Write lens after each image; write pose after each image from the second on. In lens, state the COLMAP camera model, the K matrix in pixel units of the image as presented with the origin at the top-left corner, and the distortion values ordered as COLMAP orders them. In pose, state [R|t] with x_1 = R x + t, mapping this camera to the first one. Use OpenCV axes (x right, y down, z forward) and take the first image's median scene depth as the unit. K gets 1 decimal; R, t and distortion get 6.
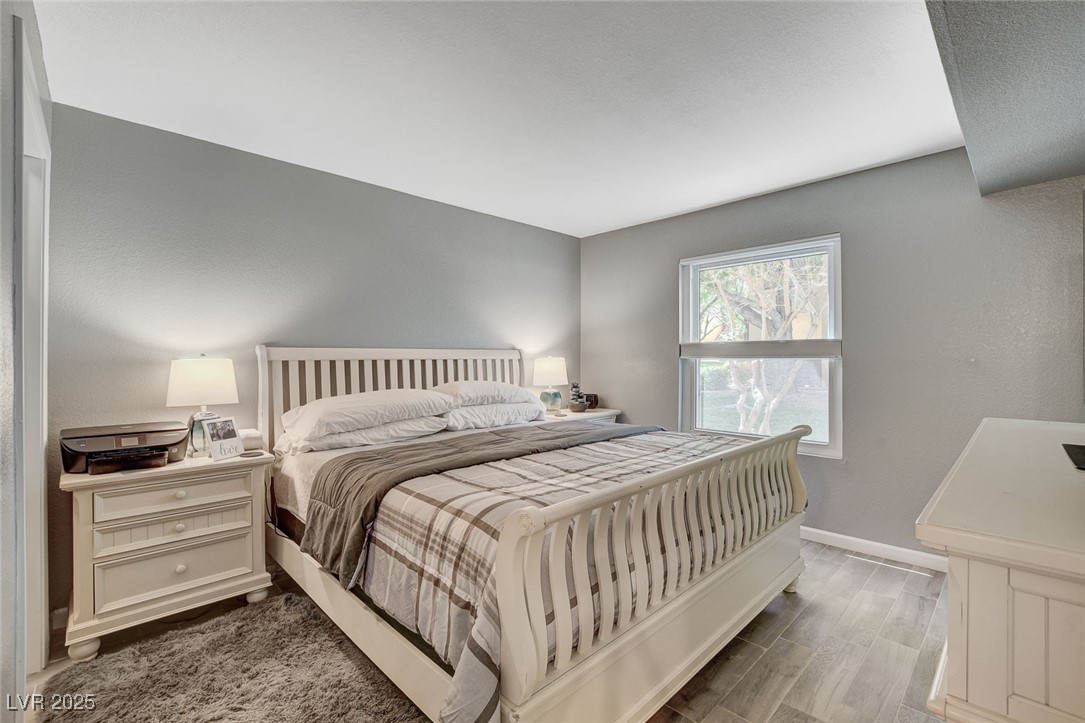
lens RADIAL K [[479.1, 0, 540.8], [0, 479.1, 364.7], [0, 0, 1]] dist [-0.011865, -0.001186]
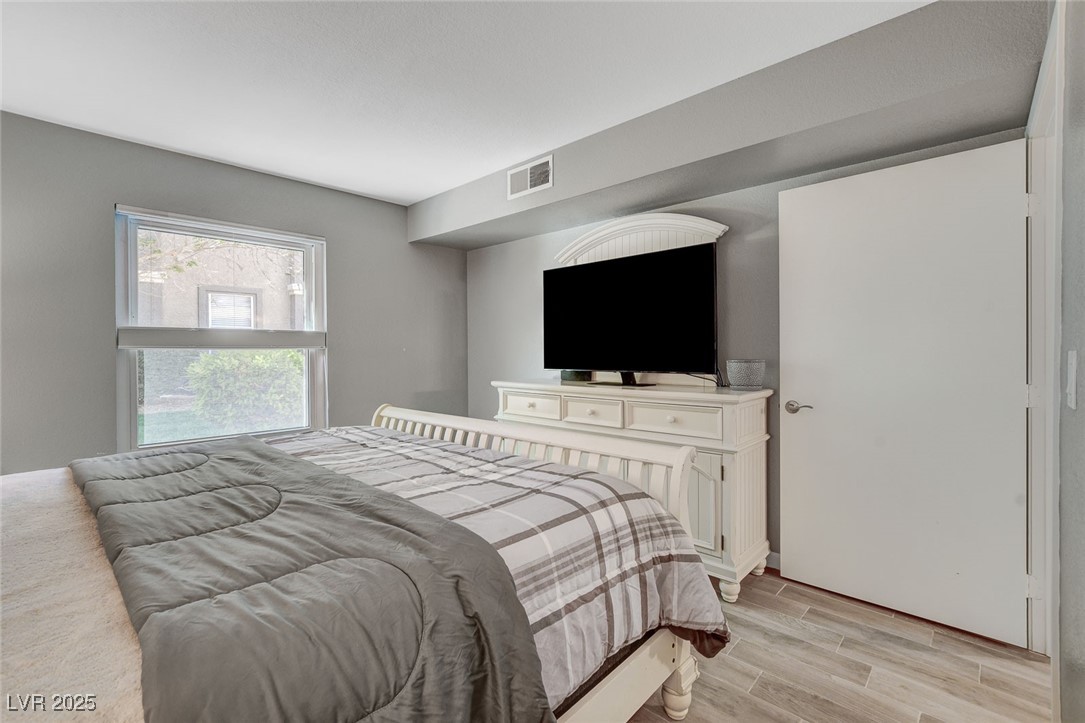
lens RADIAL K [[479.1, 0, 544.0], [0, 479.1, 354.2], [0, 0, 1]] dist [-0.011865, -0.001186]
pose [[-0.061566, -0.008307, 0.998068, -0.540694], [0.016263, 0.999824, 0.009325, -0.002825], [-0.997971, 0.016806, -0.061420, 0.559880]]
